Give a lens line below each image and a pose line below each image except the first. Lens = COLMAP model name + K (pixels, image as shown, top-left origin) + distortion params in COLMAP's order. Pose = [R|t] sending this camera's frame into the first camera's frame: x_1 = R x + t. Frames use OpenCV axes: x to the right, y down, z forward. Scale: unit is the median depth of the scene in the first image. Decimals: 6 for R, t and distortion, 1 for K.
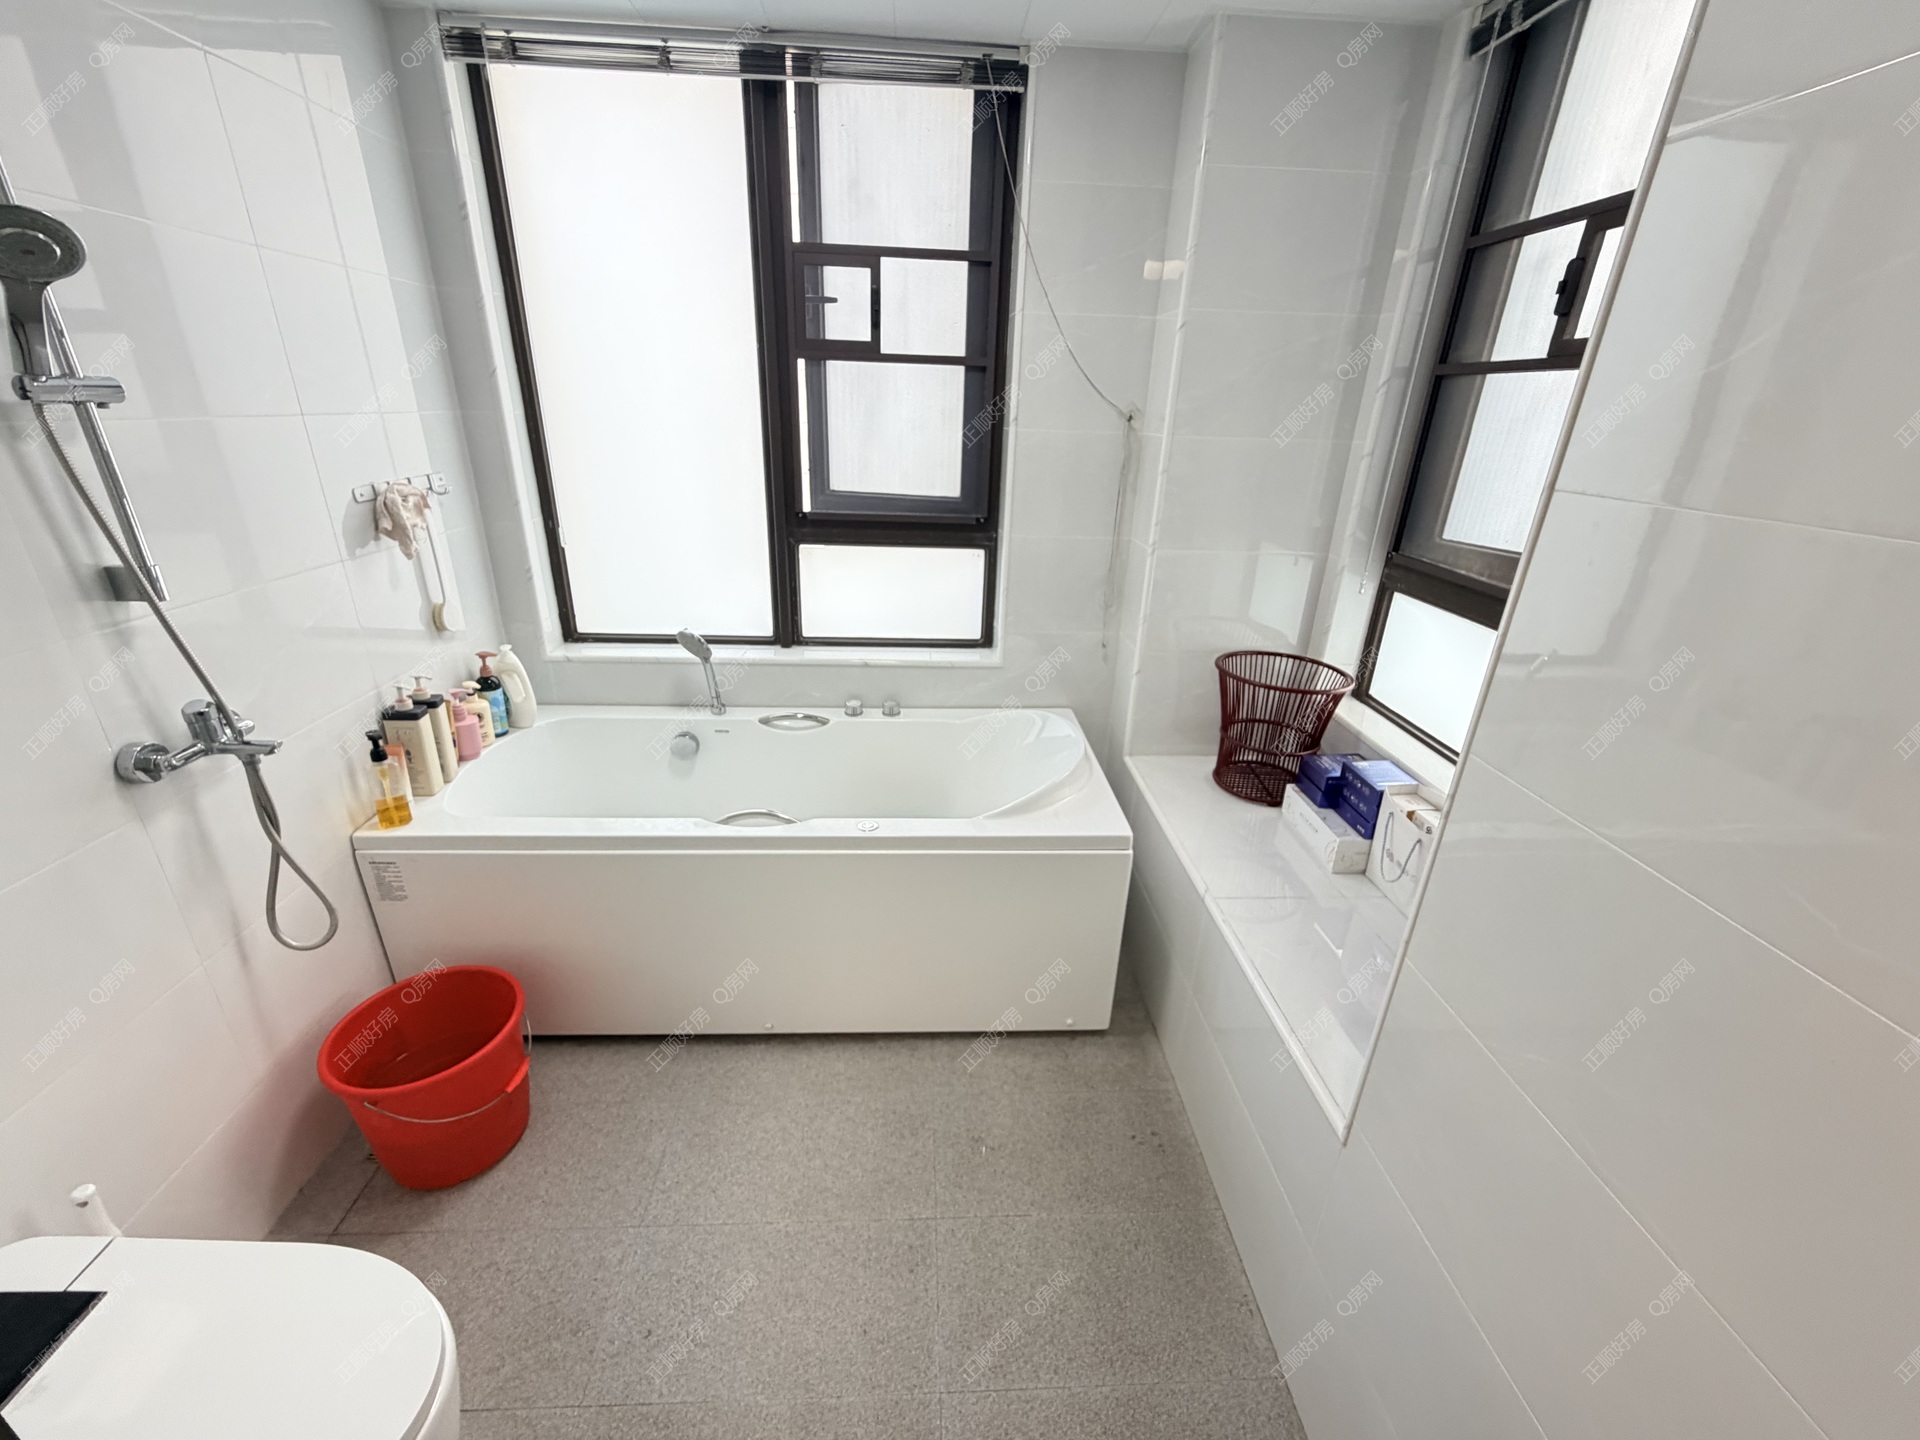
lens RADIAL K [[757.9, 0, 960.0], [0, 757.9, 720.0], [0, 0, 1]] dist [0.000592, 0.000008]
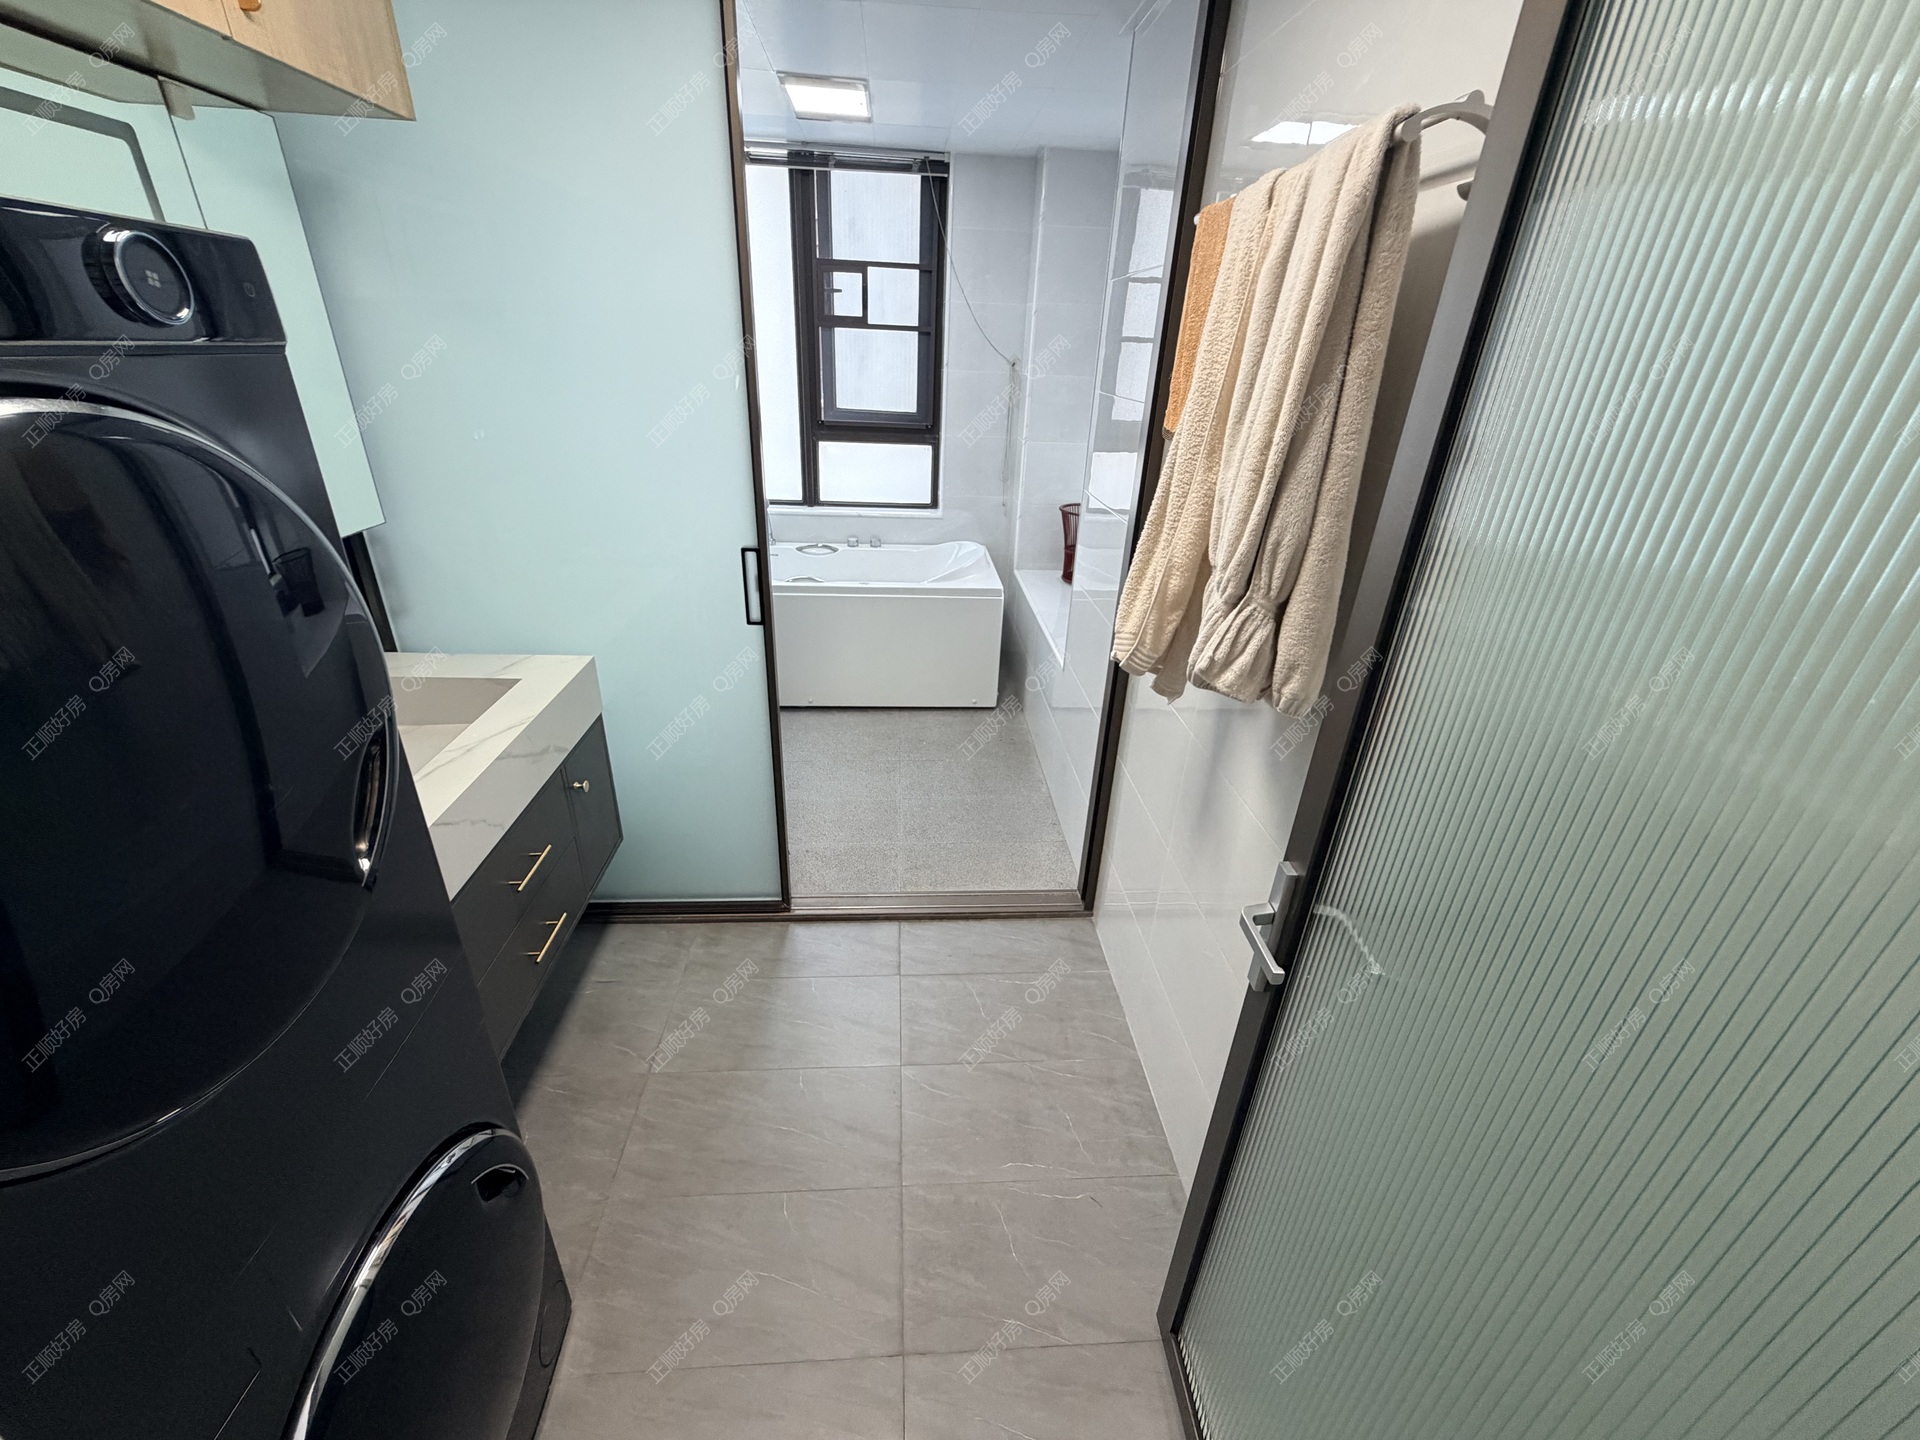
lens RADIAL K [[759.8, 0, 960.0], [0, 759.8, 720.0], [0, 0, 1]] dist [-0.017631, 0.000075]
pose [[0.999763, -0.002146, 0.021673, 0.061100], [0.000810, 0.998109, 0.061470, 0.287351], [-0.021764, -0.061438, 0.997874, -0.725000]]
